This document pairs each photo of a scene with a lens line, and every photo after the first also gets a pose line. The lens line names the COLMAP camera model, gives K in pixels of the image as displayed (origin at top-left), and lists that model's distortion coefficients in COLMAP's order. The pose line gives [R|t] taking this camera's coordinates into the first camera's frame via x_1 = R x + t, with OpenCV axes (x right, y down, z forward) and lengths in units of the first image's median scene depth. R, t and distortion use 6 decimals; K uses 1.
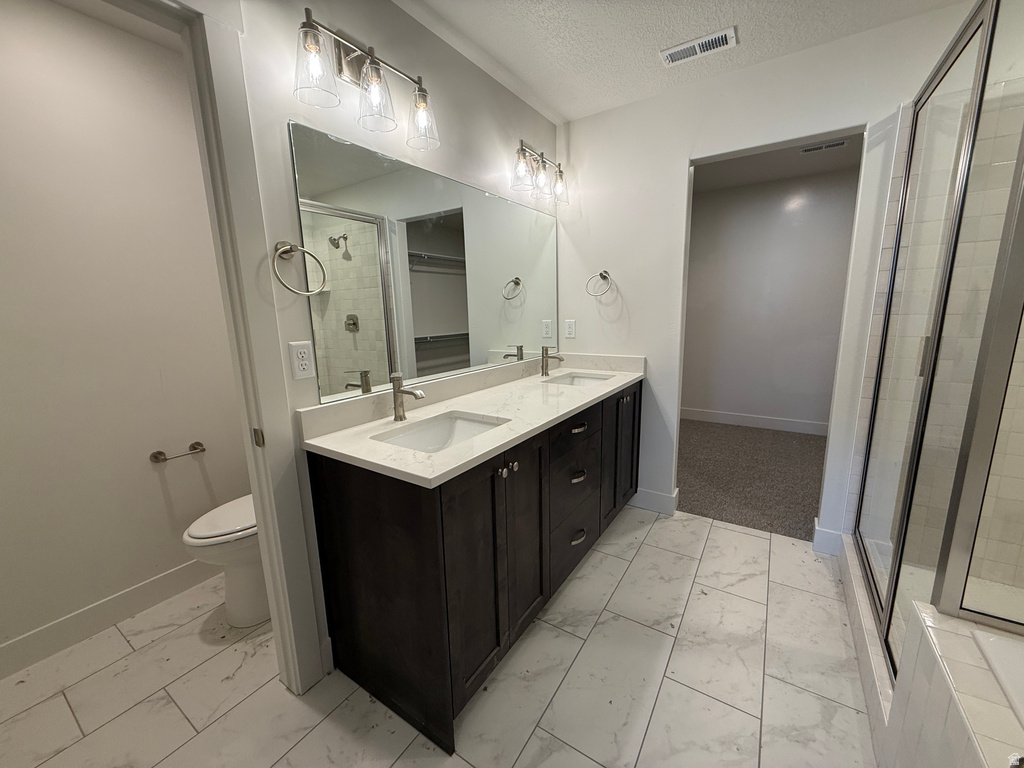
lens RADIAL K [[406.5, 0, 511.8], [0, 406.5, 386.4], [0, 0, 1]] dist [0.001010, 0.000289]
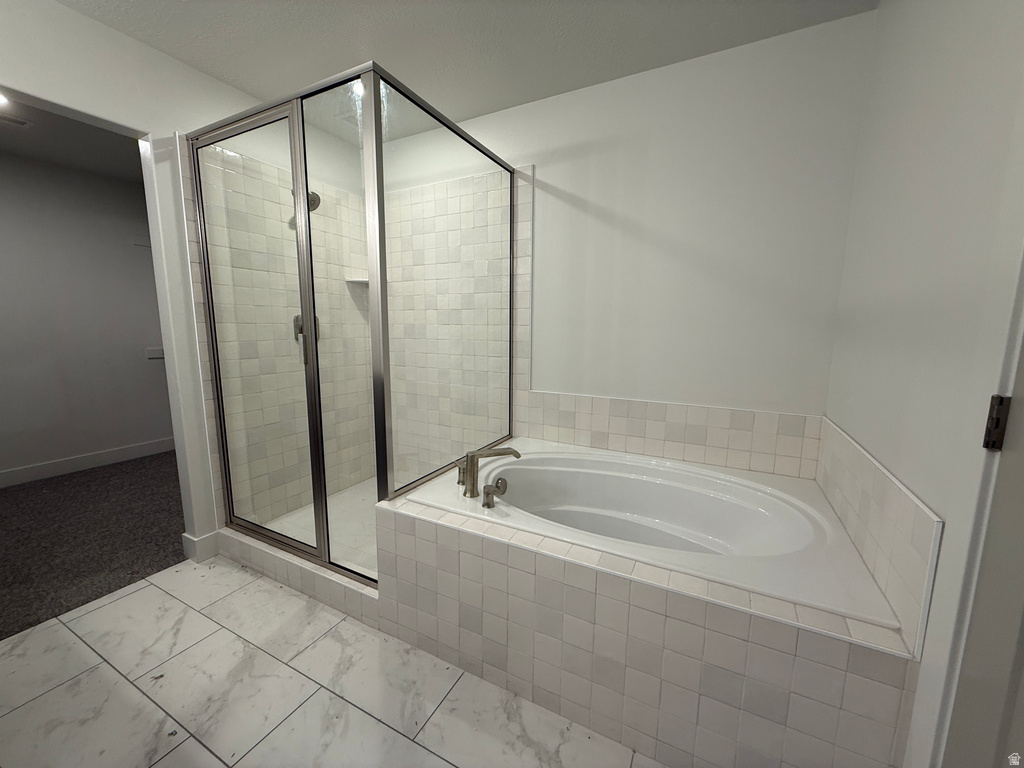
lens RADIAL K [[406.5, 0, 510.8], [0, 406.5, 381.4], [0, 0, 1]] dist [0.001010, 0.000289]
pose [[-0.084779, -0.123680, 0.988694, -0.298553], [0.186651, 0.972730, 0.137688, -0.018950], [-0.978761, 0.196214, -0.059382, 0.309014]]
